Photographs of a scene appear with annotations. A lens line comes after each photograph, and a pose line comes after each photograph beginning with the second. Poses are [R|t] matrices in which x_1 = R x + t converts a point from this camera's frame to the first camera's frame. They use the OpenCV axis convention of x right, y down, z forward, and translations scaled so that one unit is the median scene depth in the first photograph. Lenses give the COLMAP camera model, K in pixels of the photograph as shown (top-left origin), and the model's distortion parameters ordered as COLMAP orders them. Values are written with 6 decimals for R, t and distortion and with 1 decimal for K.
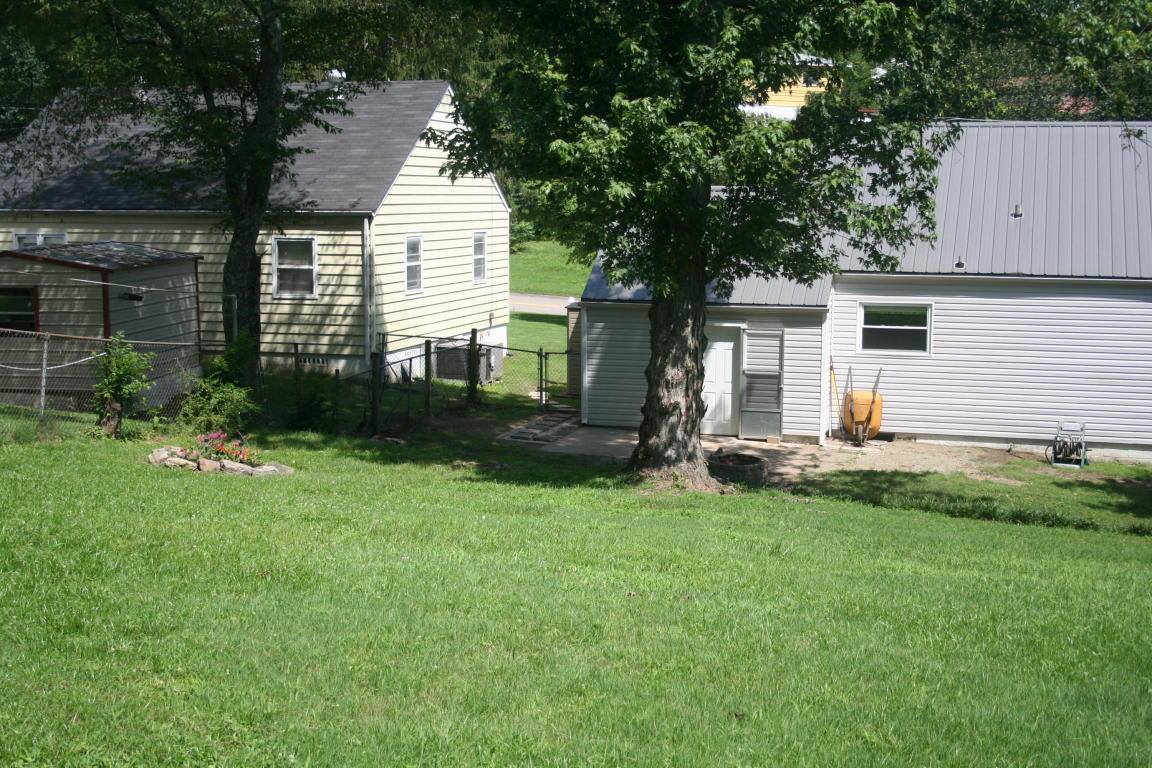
lens RADIAL K [[1519.7, 0, 574.5], [0, 1519.7, 380.6], [0, 0, 1]] dist [-0.042153, 0.000000]
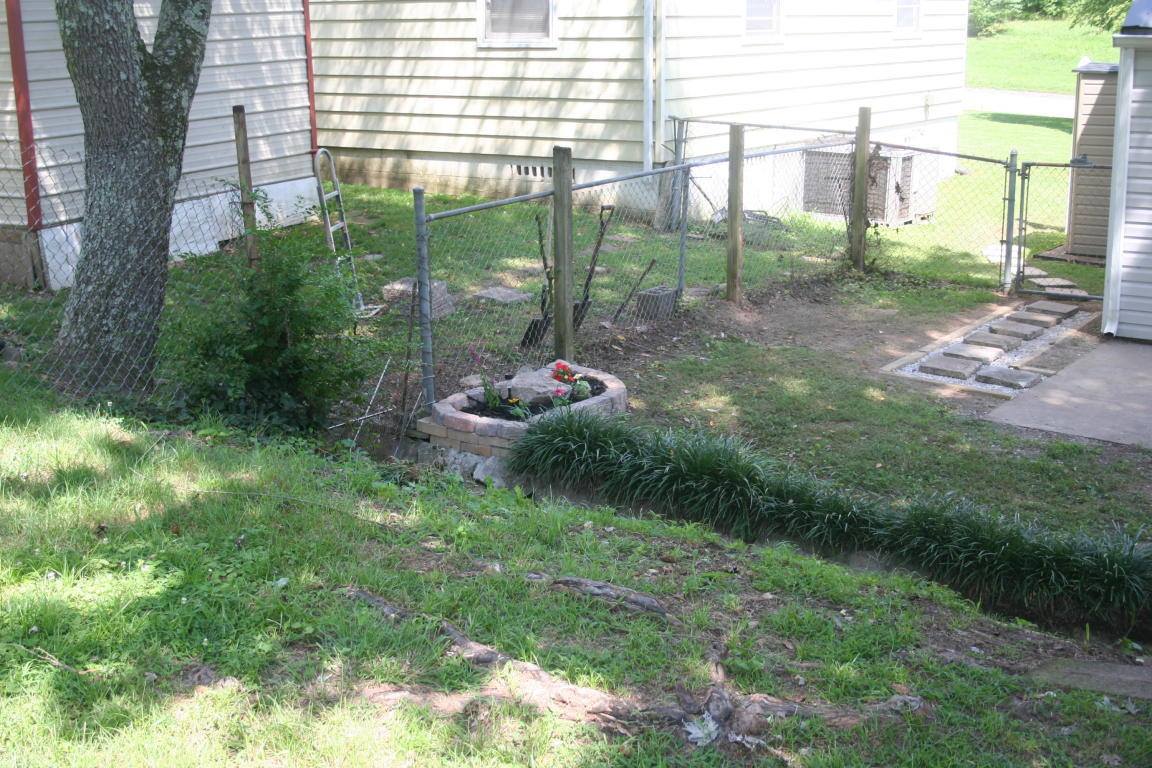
lens RADIAL K [[1519.7, 0, 568.6], [0, 1519.7, 378.6], [0, 0, 1]] dist [-0.042153, 0.000000]
pose [[0.951349, 0.058732, -0.302467, -0.008276], [-0.023375, 0.992593, 0.119216, -0.005463], [0.307228, -0.106345, 0.945675, 0.542711]]
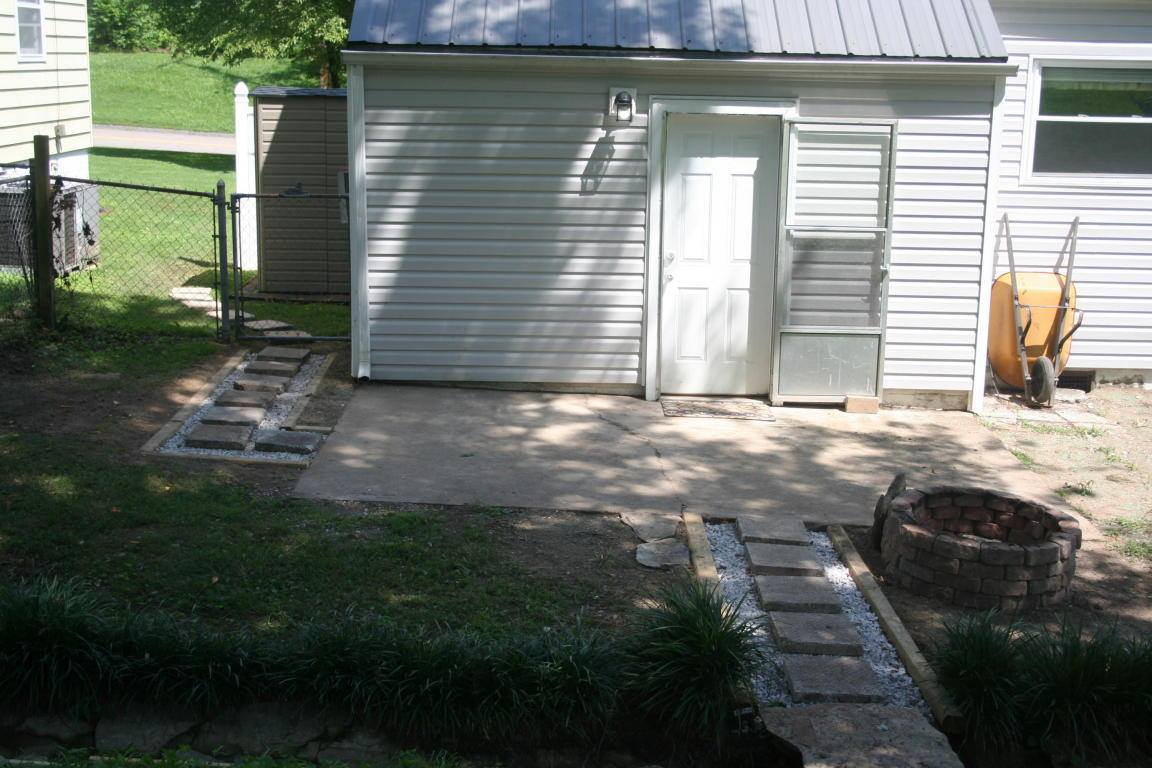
lens RADIAL K [[1519.7, 0, 574.7], [0, 1519.7, 381.9], [0, 0, 1]] dist [-0.042153, 0.000000]
pose [[0.956203, -0.048793, 0.288610, -0.051263], [0.021553, 0.995068, 0.096821, -0.006306], [-0.291911, -0.086360, 0.952539, 0.603117]]
